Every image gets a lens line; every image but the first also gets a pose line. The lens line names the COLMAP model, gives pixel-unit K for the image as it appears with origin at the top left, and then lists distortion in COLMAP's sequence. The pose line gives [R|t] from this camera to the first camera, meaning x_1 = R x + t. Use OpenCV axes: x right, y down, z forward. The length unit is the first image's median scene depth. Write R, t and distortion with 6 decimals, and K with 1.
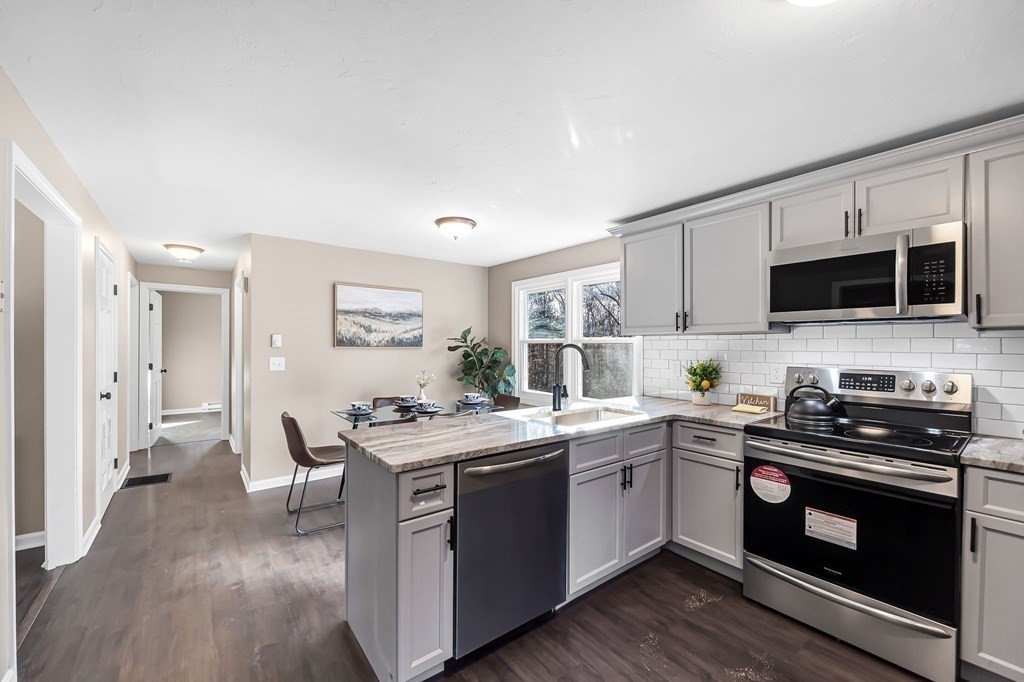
lens RADIAL K [[411.5, 0, 513.3], [0, 411.5, 344.5], [0, 0, 1]] dist [-0.008103, -0.000323]
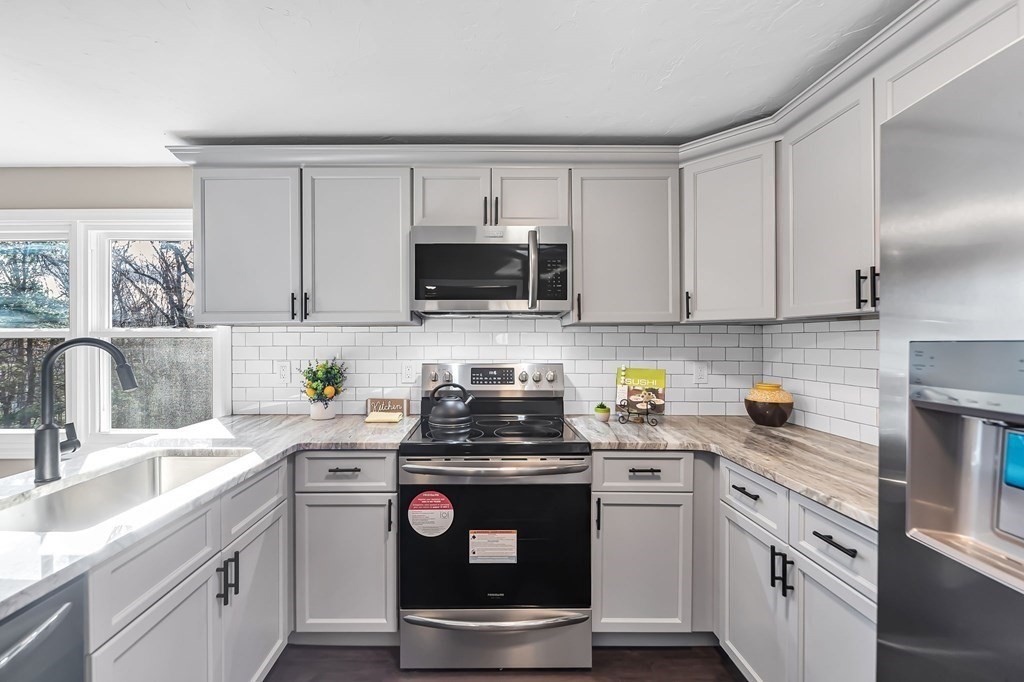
lens RADIAL K [[437.0, 0, 501.1], [0, 437.0, 340.9], [0, 0, 1]] dist [-0.002143, -0.000286]
pose [[0.616736, -0.005396, 0.787151, 0.026623], [0.002717, 0.999985, 0.004727, 0.000882], [-0.787165, -0.000776, 0.616742, 0.220097]]
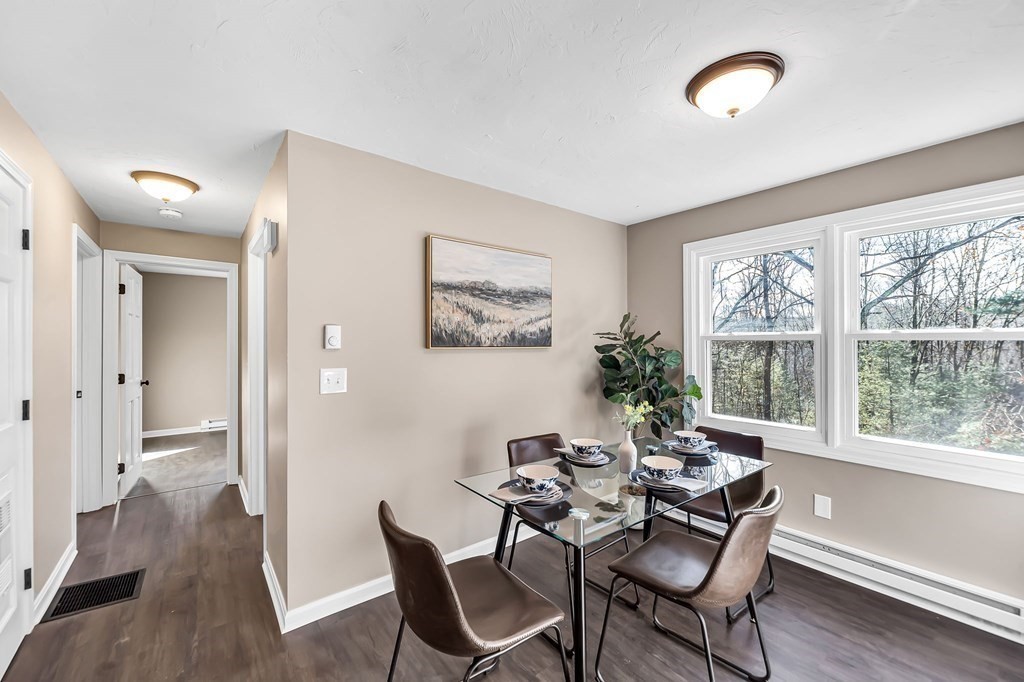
lens RADIAL K [[411.5, 0, 506.6], [0, 411.5, 340.5], [0, 0, 1]] dist [-0.008103, -0.000323]
pose [[0.999897, -0.005888, -0.013107, -0.391199], [0.005818, 0.999969, -0.005343, -0.001035], [0.013138, 0.005266, 0.999900, 0.532843]]
